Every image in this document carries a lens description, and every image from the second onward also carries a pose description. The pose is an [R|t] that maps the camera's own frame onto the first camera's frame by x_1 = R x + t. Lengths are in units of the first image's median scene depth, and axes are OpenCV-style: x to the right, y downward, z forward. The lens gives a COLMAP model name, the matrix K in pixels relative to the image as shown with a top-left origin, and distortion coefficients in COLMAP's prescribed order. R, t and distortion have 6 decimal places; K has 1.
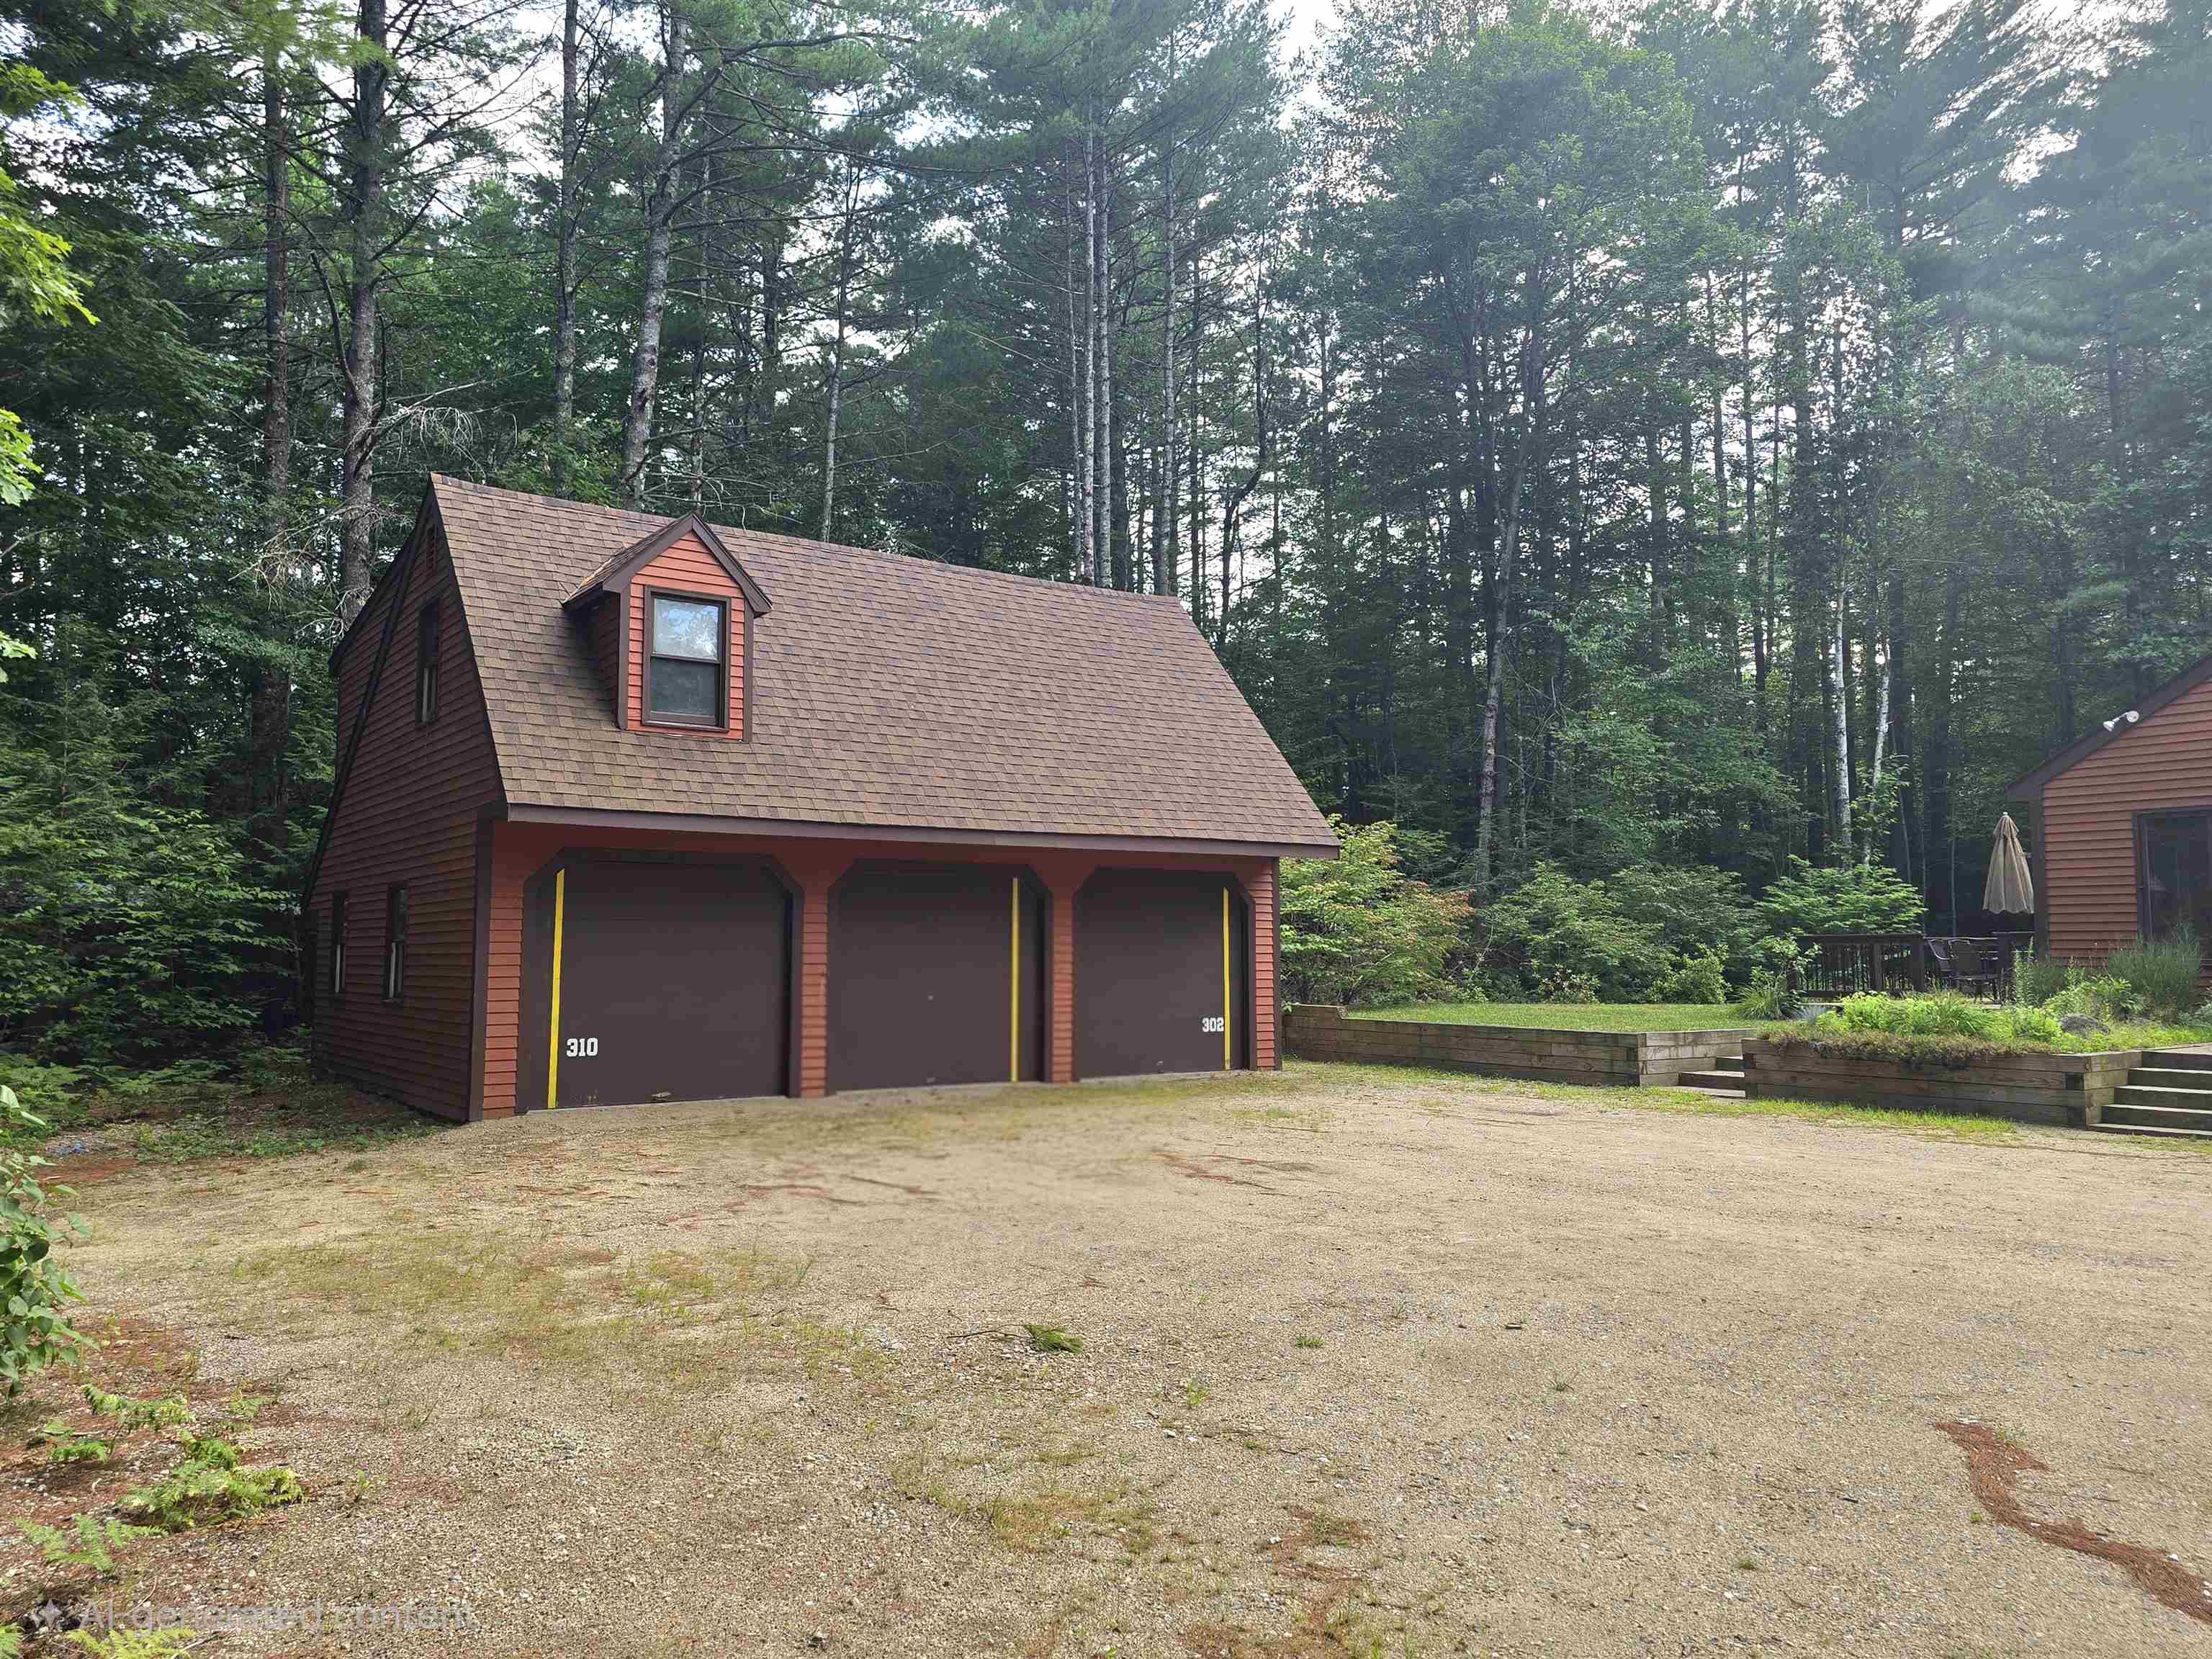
lens RADIAL K [[1467.4, 0, 1146.3], [0, 1467.4, 829.3], [0, 0, 1]] dist [0.072331, -0.071225]
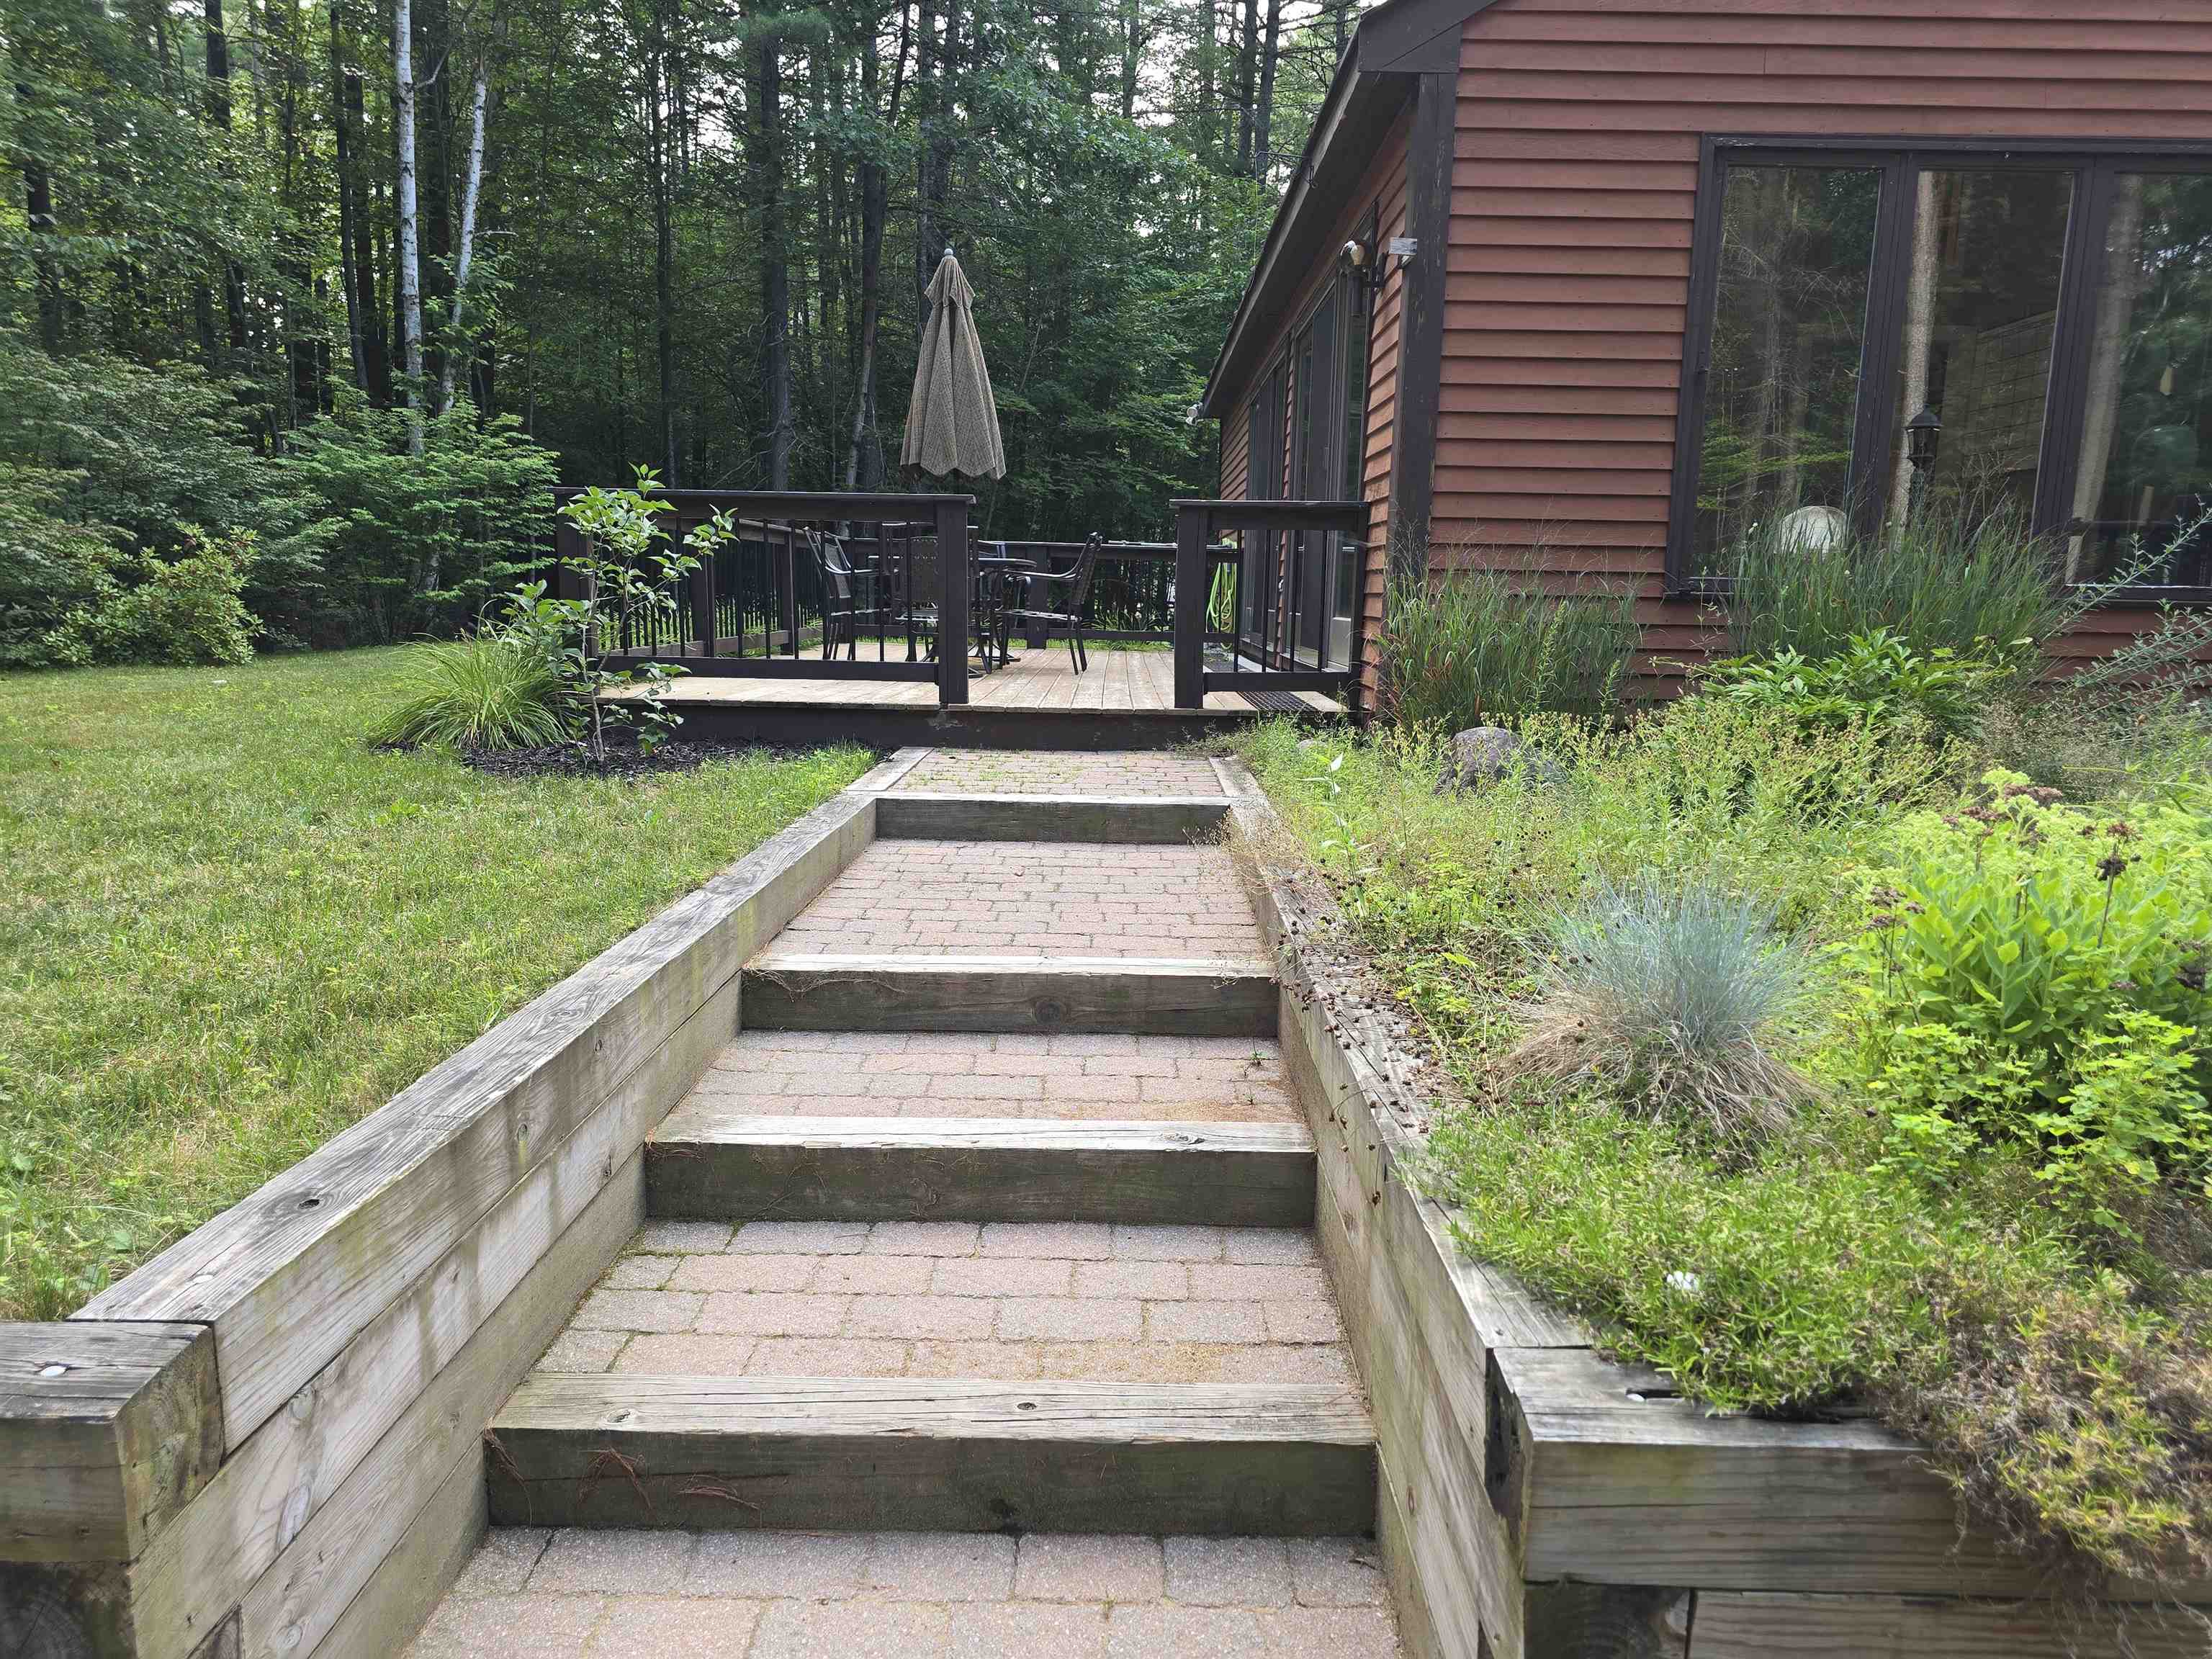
lens RADIAL K [[1467.4, 0, 1146.3], [0, 1467.4, 829.3], [0, 0, 1]] dist [0.072331, -0.071225]
pose [[0.571599, -0.118496, 0.811932, 0.164726], [-0.090593, 0.974354, 0.205978, 0.047153], [-0.815517, -0.191292, 0.546205, 0.500318]]
